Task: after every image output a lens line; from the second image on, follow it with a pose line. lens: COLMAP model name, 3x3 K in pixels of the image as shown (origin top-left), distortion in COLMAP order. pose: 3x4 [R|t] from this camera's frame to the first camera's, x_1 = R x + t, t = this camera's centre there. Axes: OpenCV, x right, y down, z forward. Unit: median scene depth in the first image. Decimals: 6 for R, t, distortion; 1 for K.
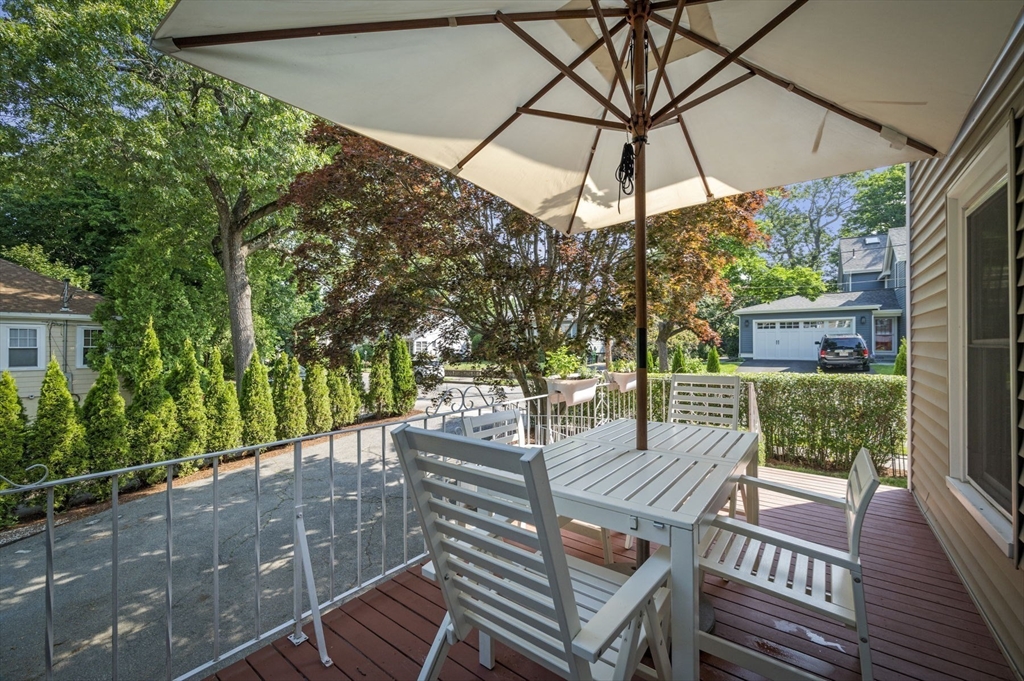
lens RADIAL K [[416.0, 0, 514.0], [0, 416.0, 337.9], [0, 0, 1]] dist [0.000234, 0.000021]
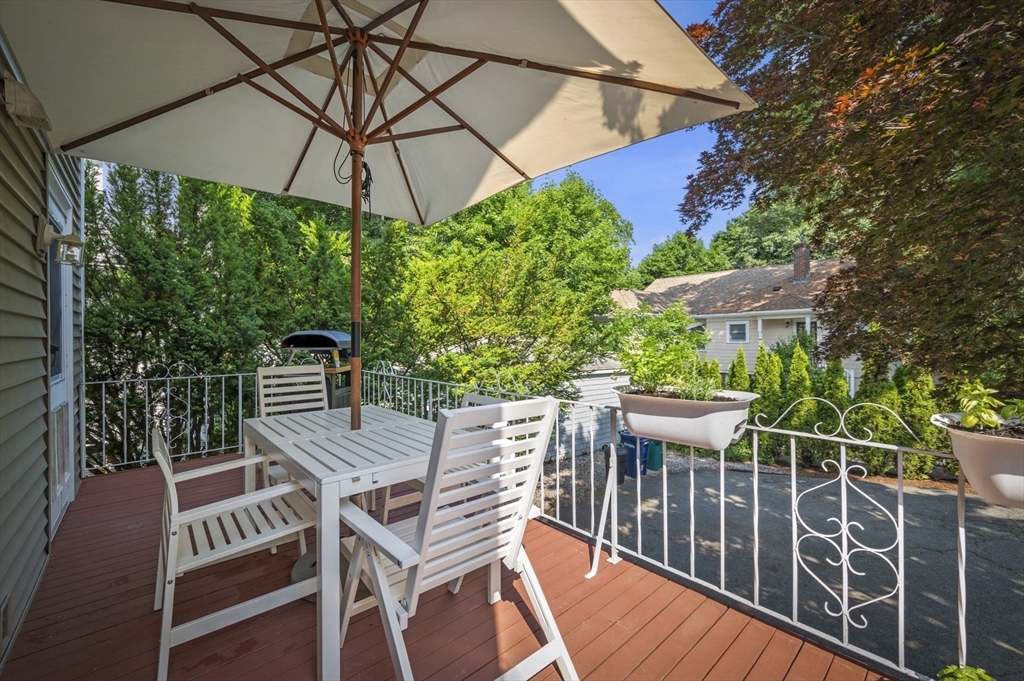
lens RADIAL K [[416.0, 0, 514.0], [0, 416.0, 337.9], [0, 0, 1]] dist [0.000234, 0.000021]
pose [[-0.196196, 0.003790, -0.980557, 0.269448], [0.019525, 0.999809, -0.000042, 0.009797], [0.980370, -0.019153, -0.196232, 0.350035]]
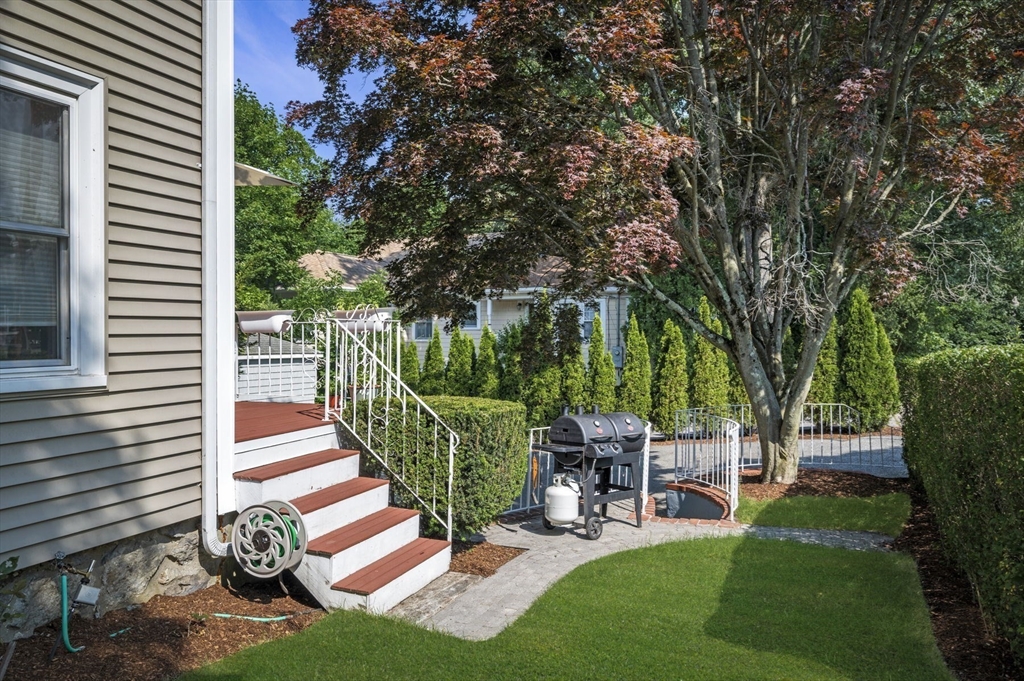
lens RADIAL K [[742.9, 0, 512.0], [0, 742.9, 340.5], [0, 0, 1]] dist [-0.001078, -0.000186]
pose [[0.268997, 0.011732, -0.963069, 0.875740], [0.011827, 0.999810, 0.015483, 0.058995], [0.963068, -0.015555, 0.268808, 0.427016]]
